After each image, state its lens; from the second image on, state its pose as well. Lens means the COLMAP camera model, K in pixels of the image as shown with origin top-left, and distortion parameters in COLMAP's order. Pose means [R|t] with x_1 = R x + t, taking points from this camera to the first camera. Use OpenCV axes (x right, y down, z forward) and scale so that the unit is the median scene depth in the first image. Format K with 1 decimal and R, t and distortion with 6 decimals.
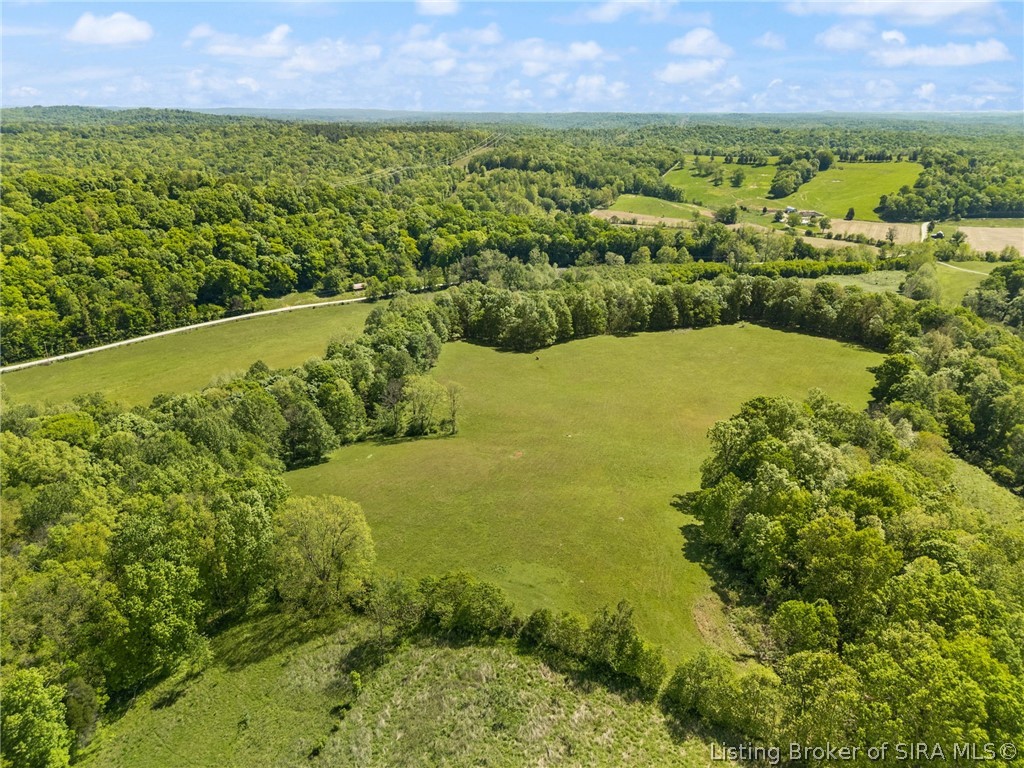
lens RADIAL K [[710.4, 0, 512.0], [0, 710.4, 384.0], [0, 0, 1]] dist [0.005736, -0.003581]
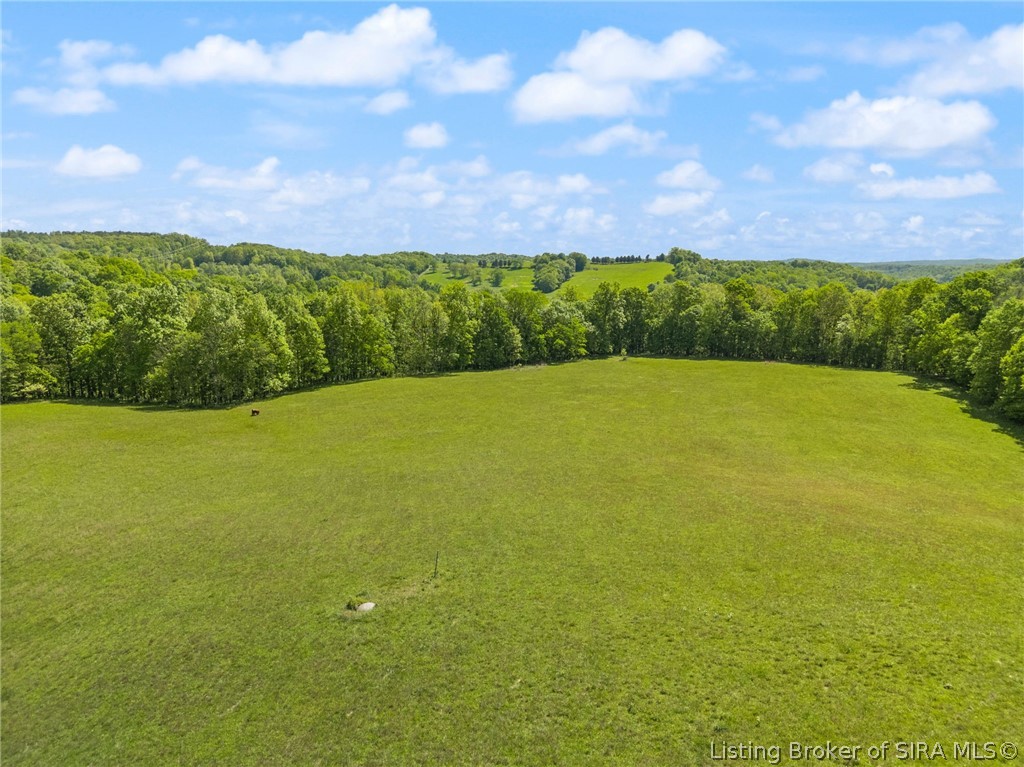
lens RADIAL K [[710.4, 0, 512.0], [0, 710.4, 383.5], [0, 0, 1]] dist [0.005736, -0.003581]
pose [[0.936667, -0.050593, 0.346548, 0.034708], [0.120653, 0.975553, -0.183683, 0.034752], [-0.328783, 0.213862, 0.919872, 0.500184]]
